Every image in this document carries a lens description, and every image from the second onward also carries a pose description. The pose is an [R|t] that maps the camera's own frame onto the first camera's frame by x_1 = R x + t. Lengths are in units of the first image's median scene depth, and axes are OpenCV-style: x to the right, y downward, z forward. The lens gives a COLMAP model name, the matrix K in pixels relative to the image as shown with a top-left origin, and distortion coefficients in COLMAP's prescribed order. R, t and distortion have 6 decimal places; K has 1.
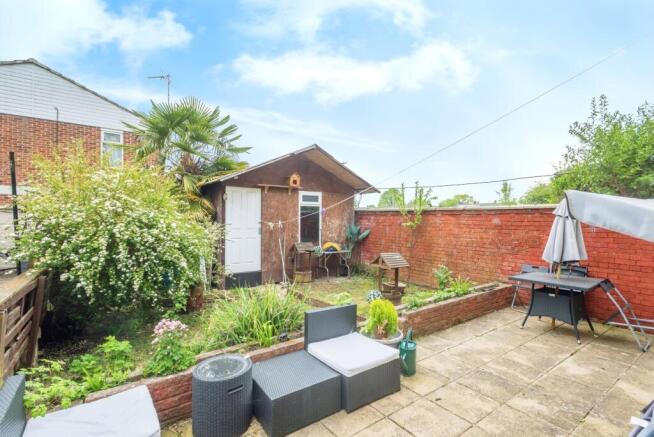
lens RADIAL K [[309.2, 0, 324.2], [0, 309.2, 219.7], [0, 0, 1]] dist [0.022835, 0.000038]
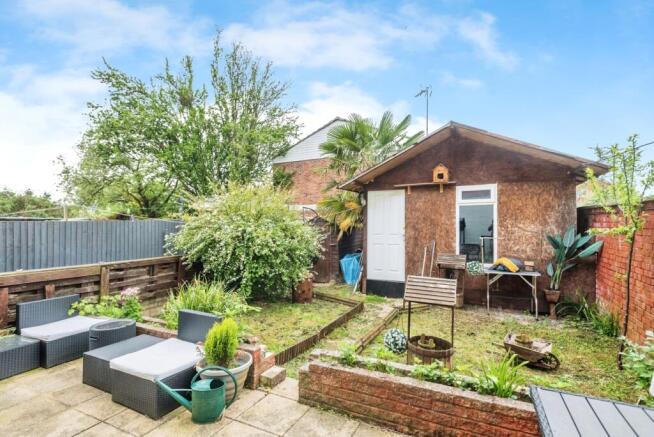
lens RADIAL K [[309.2, 0, 324.2], [0, 309.2, 219.7], [0, 0, 1]] dist [0.022835, 0.000038]
pose [[0.472394, -0.016964, -0.881224, 0.450889], [0.000926, 0.999824, -0.018751, 0.003492], [0.881387, 0.008042, 0.472326, 0.361762]]
